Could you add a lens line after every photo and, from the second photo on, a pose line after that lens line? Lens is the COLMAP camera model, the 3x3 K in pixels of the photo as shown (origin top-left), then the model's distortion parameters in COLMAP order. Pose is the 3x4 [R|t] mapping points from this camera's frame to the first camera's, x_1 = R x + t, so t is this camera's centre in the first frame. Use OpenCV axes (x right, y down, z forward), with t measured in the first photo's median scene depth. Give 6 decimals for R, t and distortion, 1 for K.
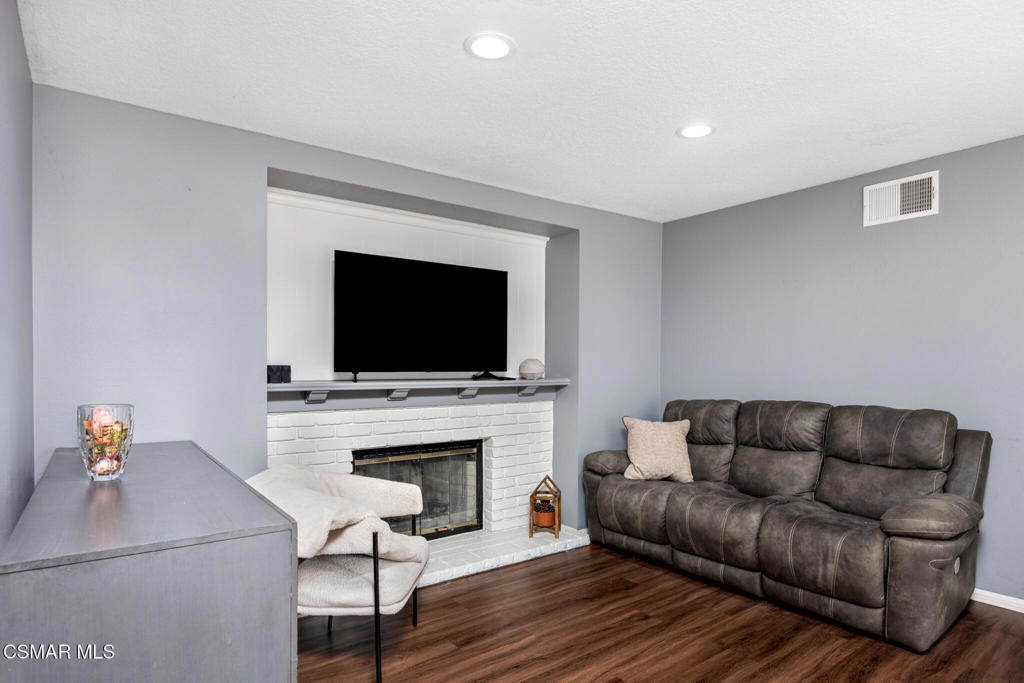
lens RADIAL K [[580.0, 0, 553.1], [0, 580.0, 385.5], [0, 0, 1]] dist [-0.006985, -0.001259]
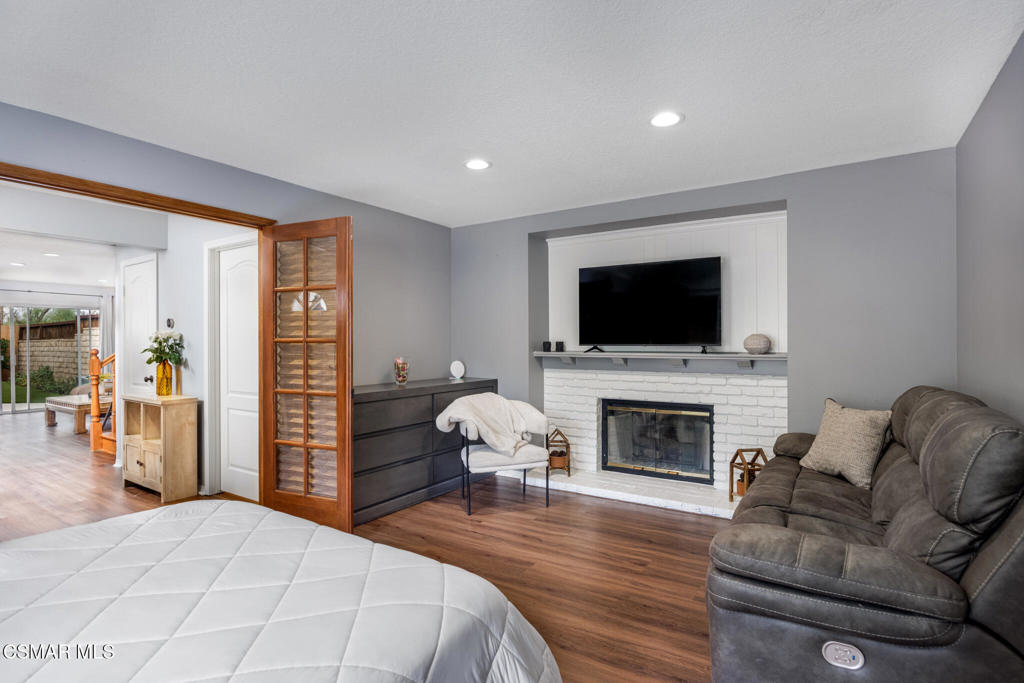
lens RADIAL K [[526.0, 0, 511.5], [0, 526.0, 341.5], [0, 0, 1]] dist [-0.011918, 0.001604]
pose [[0.310058, -0.000148, -0.950718, 0.891871], [-0.028947, 0.999535, -0.009596, -0.014374], [0.950277, 0.030496, 0.309910, 0.362957]]
